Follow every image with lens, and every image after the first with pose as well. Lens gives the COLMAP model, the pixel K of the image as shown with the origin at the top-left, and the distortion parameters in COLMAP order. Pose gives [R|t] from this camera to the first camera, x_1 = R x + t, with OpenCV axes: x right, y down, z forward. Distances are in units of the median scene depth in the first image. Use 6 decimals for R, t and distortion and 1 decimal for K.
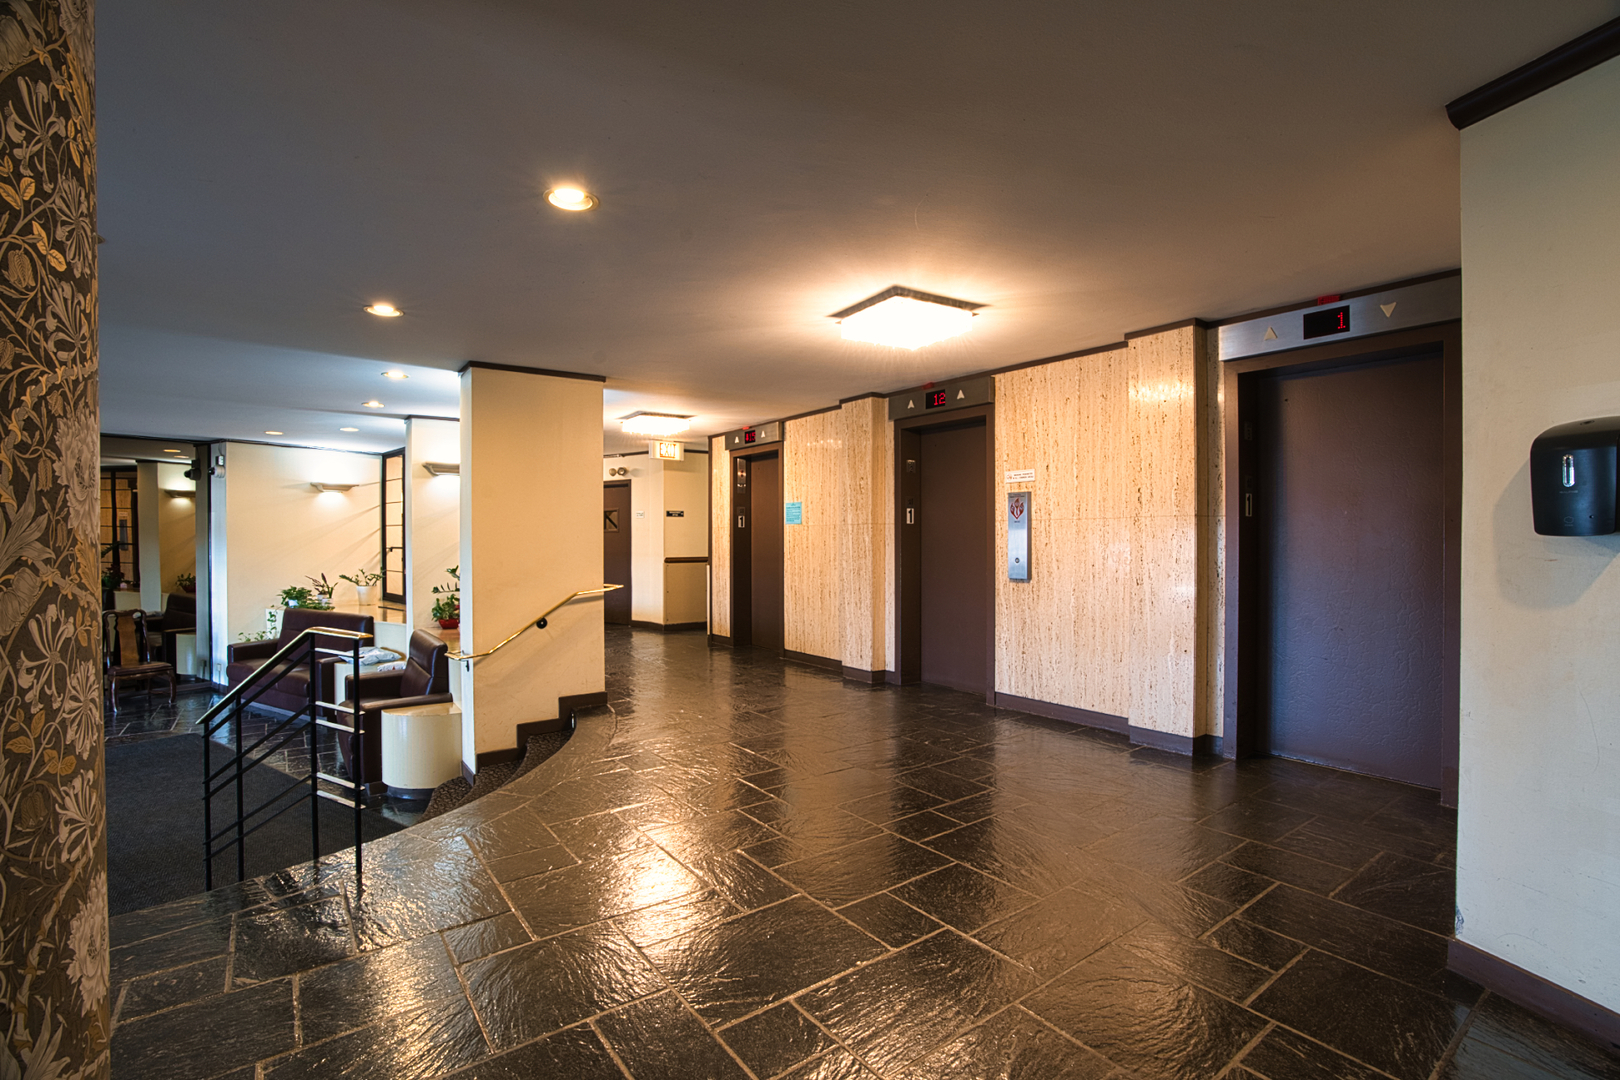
lens RADIAL K [[745.0, 0, 813.4], [0, 745.0, 541.6], [0, 0, 1]] dist [-0.053519, 0.018270]
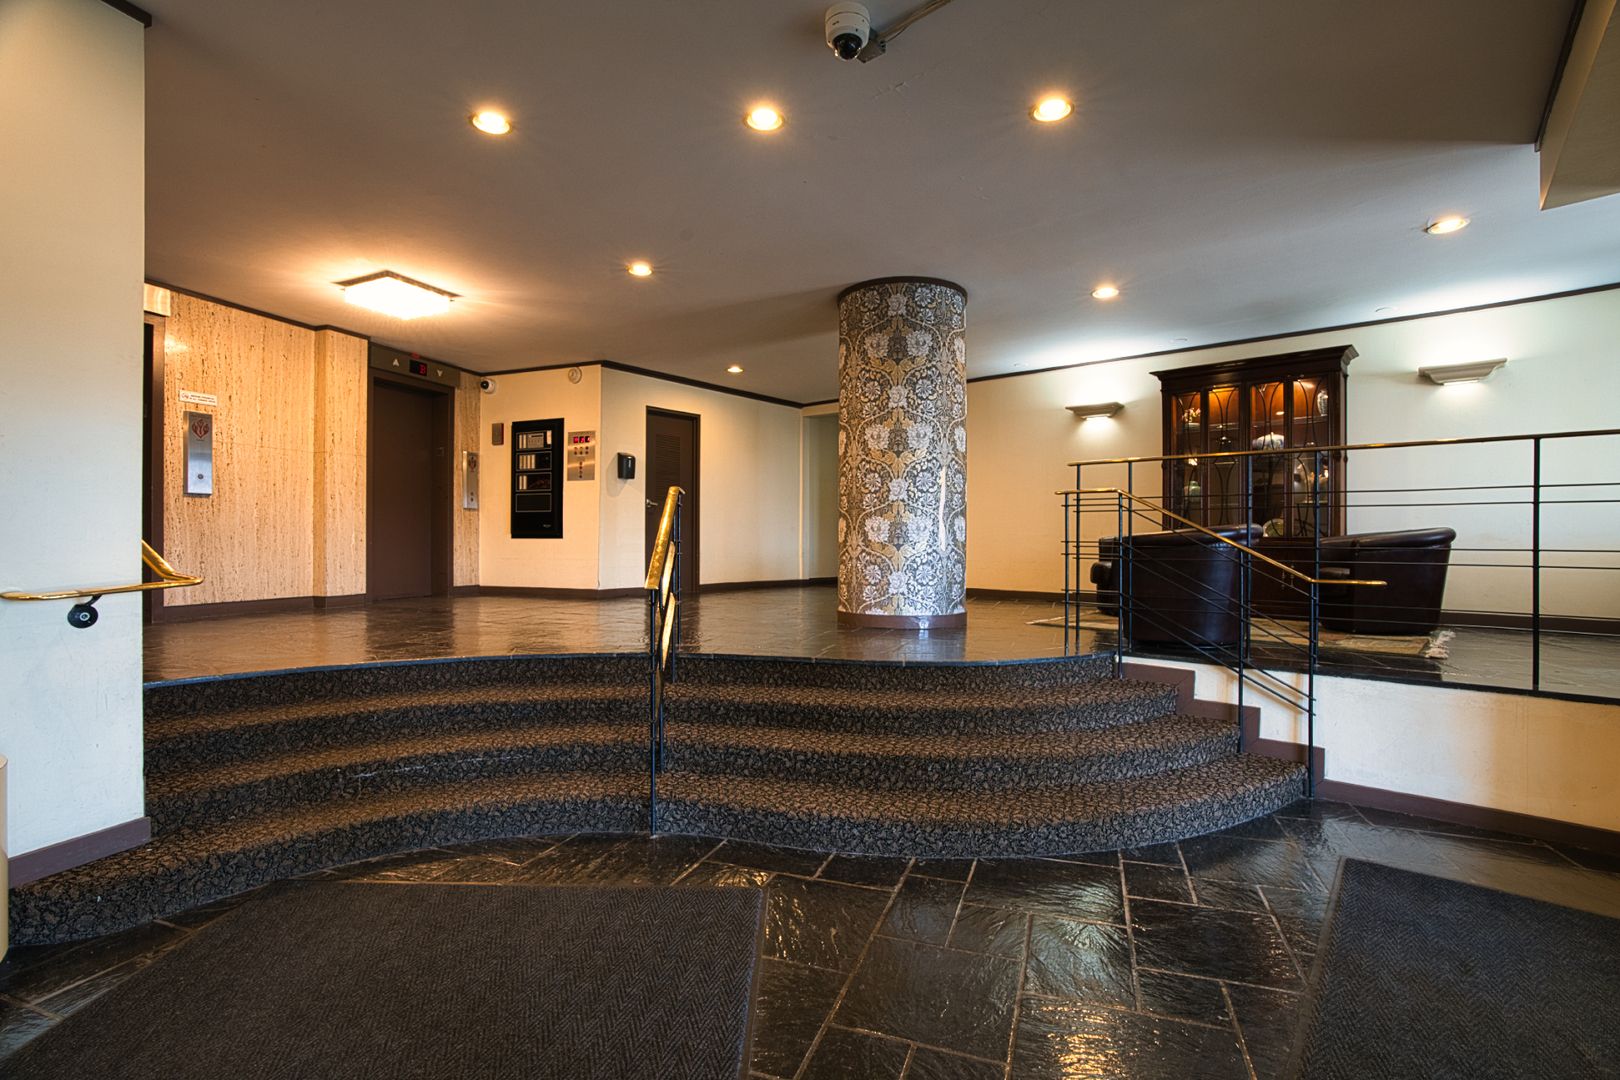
lens RADIAL K [[745.0, 0, 809.3], [0, 745.0, 543.3], [0, 0, 1]] dist [-0.053519, 0.018270]
pose [[-0.541580, 0.001435, 0.840648, -1.116398], [0.006491, 0.999976, 0.002475, 0.129340], [-0.840624, 0.006797, -0.541576, 0.853557]]
